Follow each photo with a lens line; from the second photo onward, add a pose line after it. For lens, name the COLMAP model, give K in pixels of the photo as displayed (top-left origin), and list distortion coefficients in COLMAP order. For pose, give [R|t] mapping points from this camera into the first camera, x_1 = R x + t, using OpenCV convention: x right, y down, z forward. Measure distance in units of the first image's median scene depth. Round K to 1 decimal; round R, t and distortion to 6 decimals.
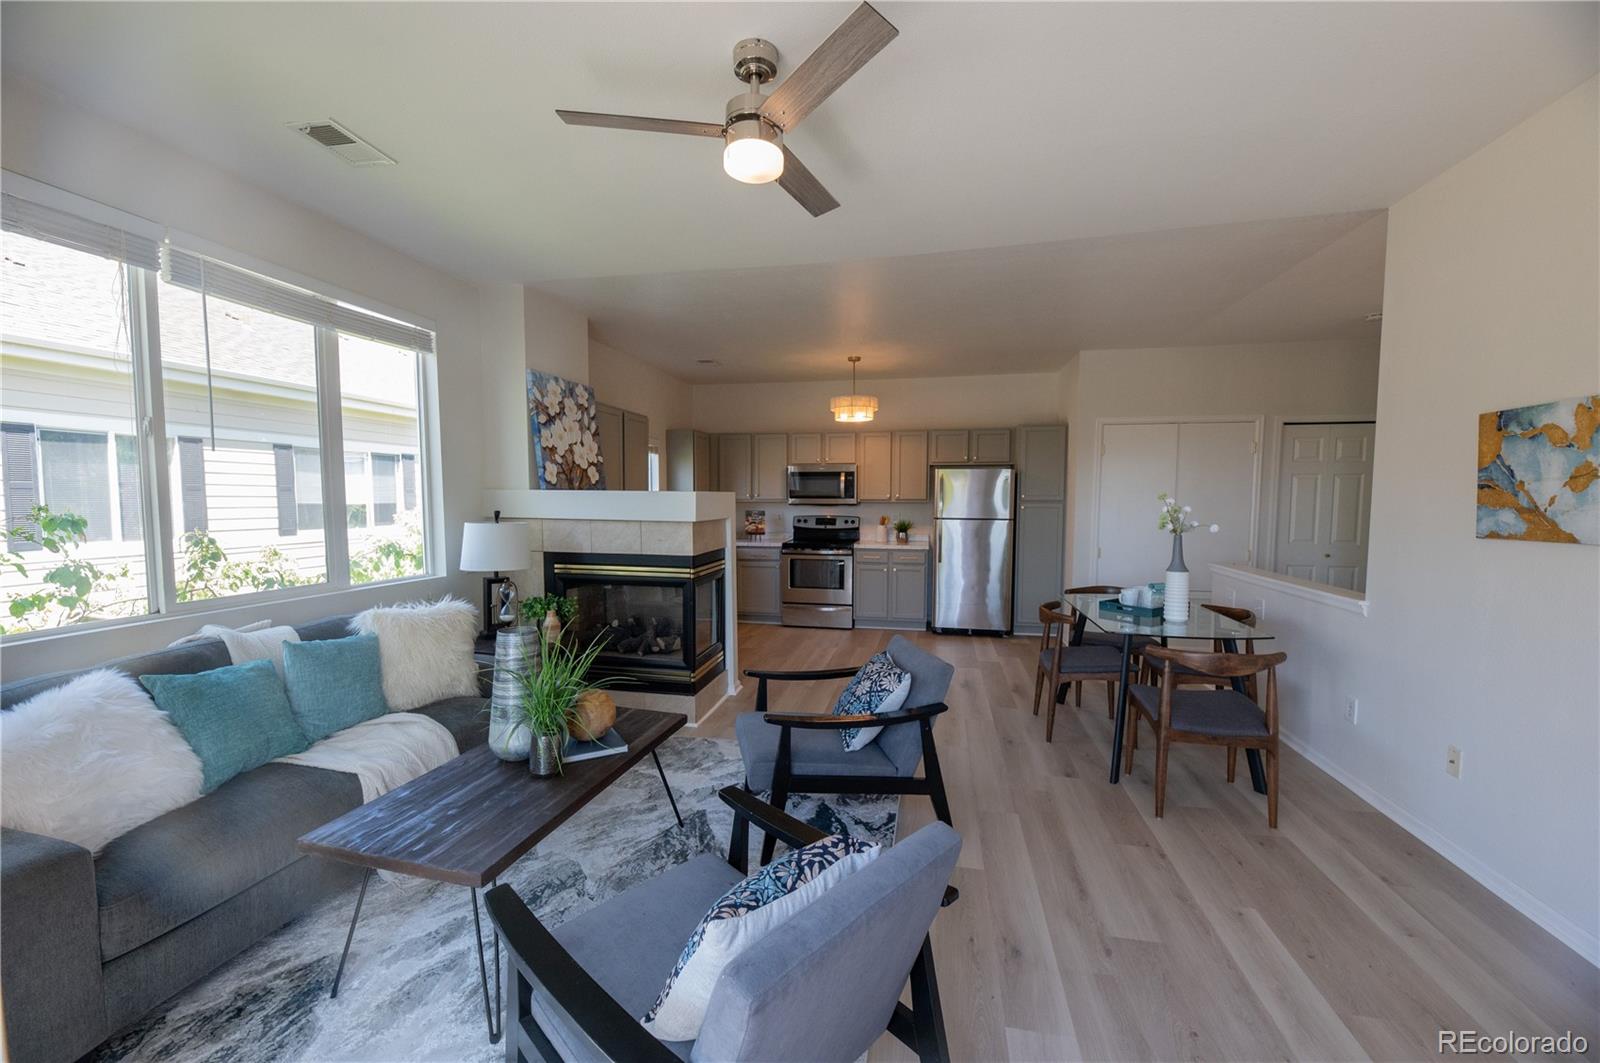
lens RADIAL K [[643.0, 0, 798.9], [0, 643.0, 538.6], [0, 0, 1]] dist [0.001833, -0.003864]
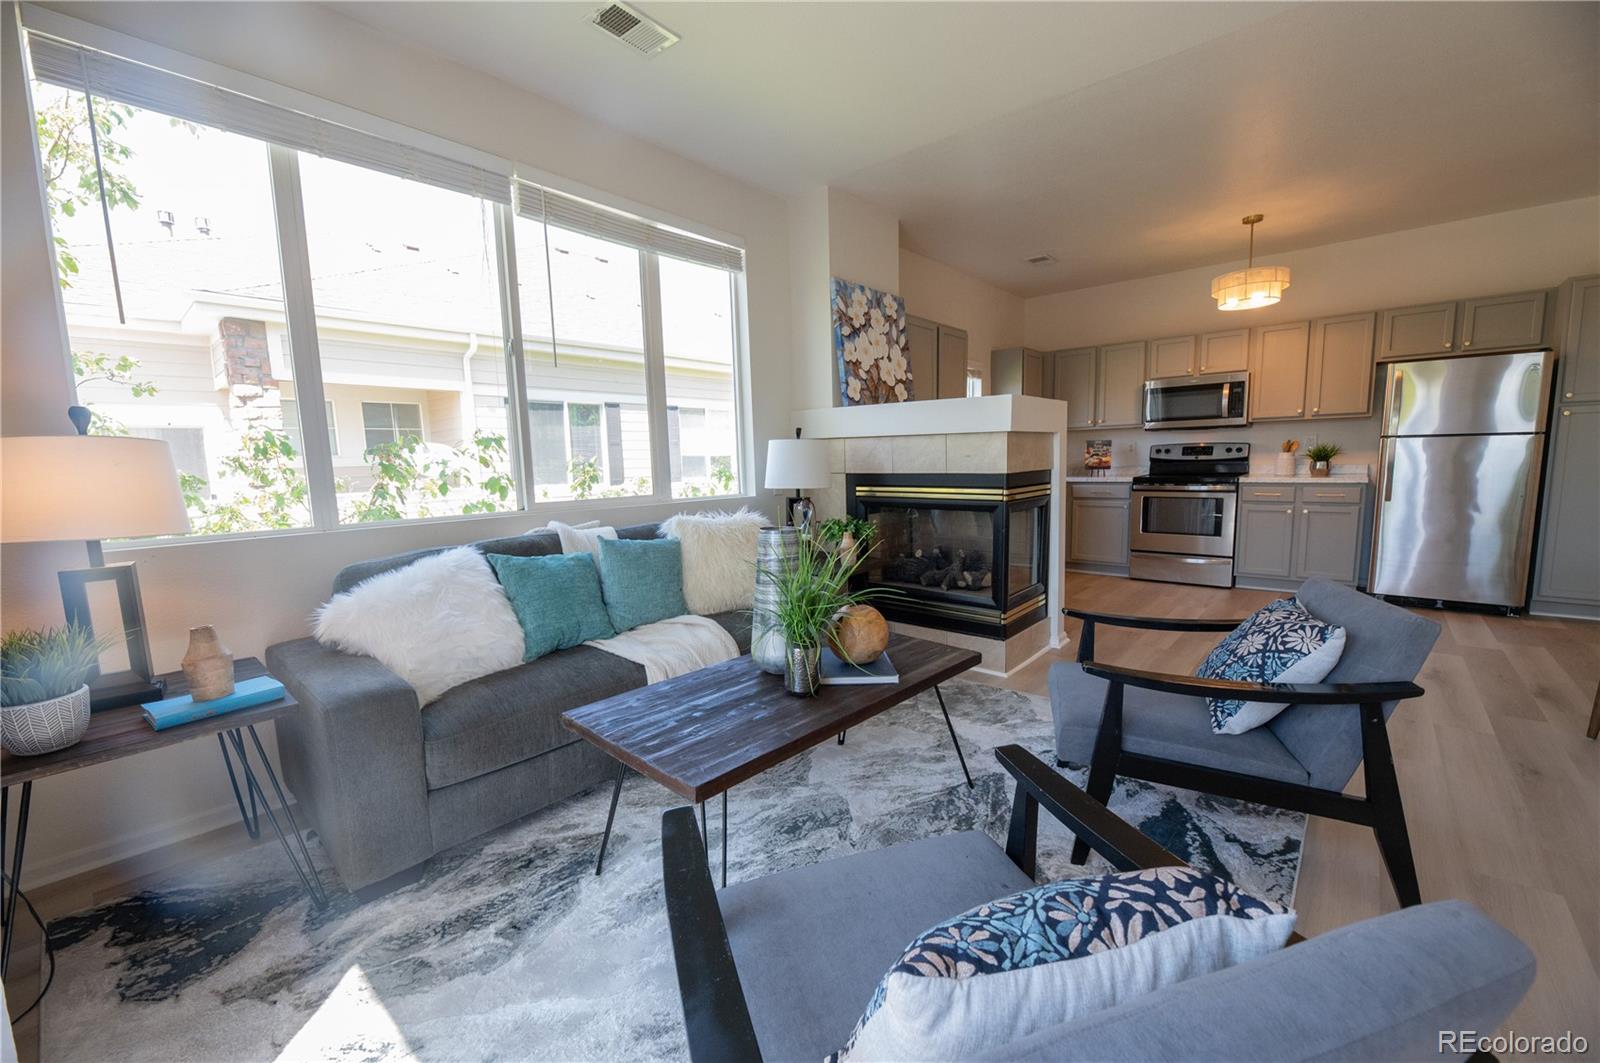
lens RADIAL K [[643.0, 0, 798.6], [0, 643.0, 538.9], [0, 0, 1]] dist [0.001833, -0.003864]
pose [[0.871538, 0.035916, -0.489011, 0.010029], [-0.003755, 0.997773, 0.066591, 0.057044], [0.490314, -0.056200, 0.869732, 0.143104]]
